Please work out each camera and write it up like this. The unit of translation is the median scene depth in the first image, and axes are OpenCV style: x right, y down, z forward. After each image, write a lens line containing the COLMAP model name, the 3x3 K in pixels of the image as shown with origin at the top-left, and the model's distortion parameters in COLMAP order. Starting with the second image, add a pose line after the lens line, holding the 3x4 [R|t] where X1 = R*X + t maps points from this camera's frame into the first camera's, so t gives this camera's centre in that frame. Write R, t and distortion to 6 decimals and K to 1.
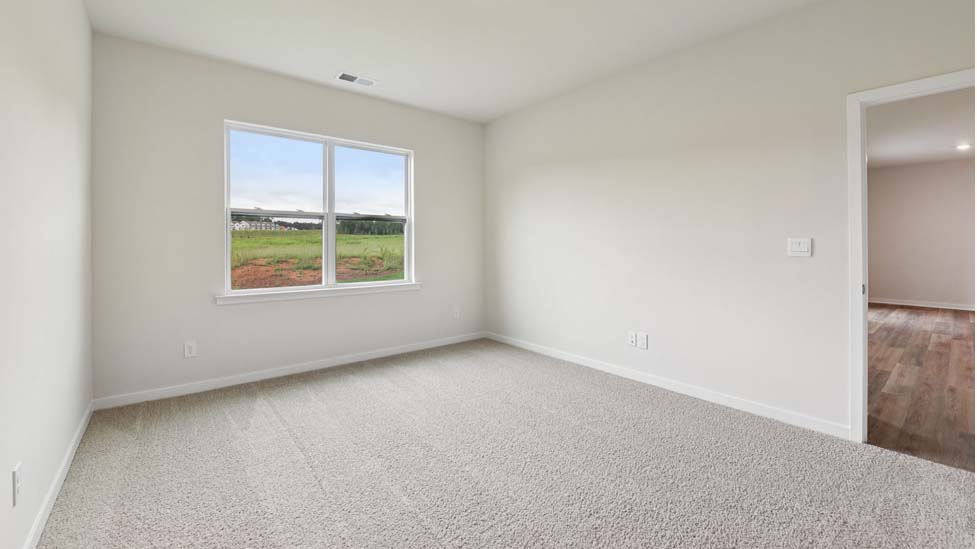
lens RADIAL K [[400.2, 0, 490.0], [0, 400.2, 254.8], [0, 0, 1]] dist [-0.021420, -0.000131]
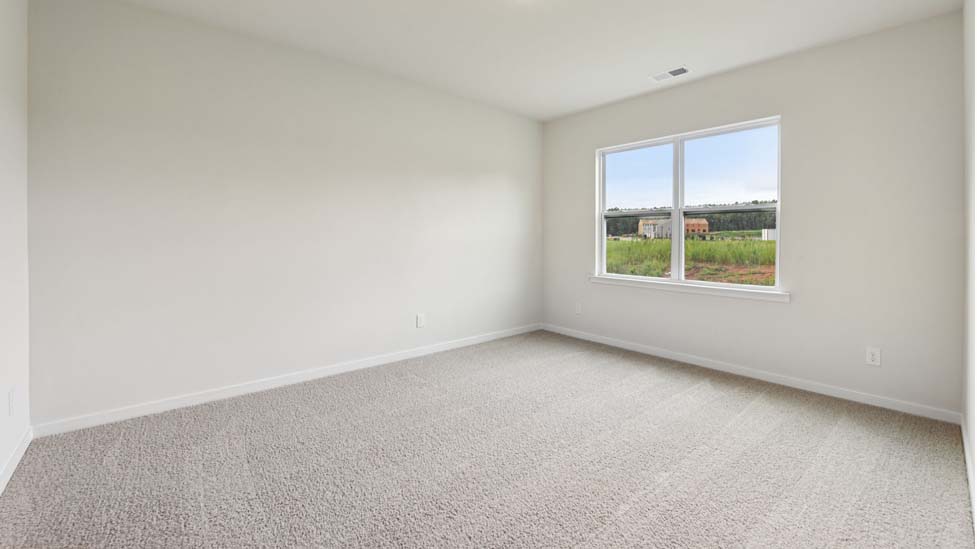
lens RADIAL K [[424.3, 0, 486.1], [0, 424.3, 244.6], [0, 0, 1]] dist [-0.017327, 0.000217]
pose [[-0.006553, 0.020212, -0.999774, 0.678316], [-0.030149, 0.999337, 0.020401, -0.021294], [0.999524, 0.030275, -0.005939, 0.519220]]
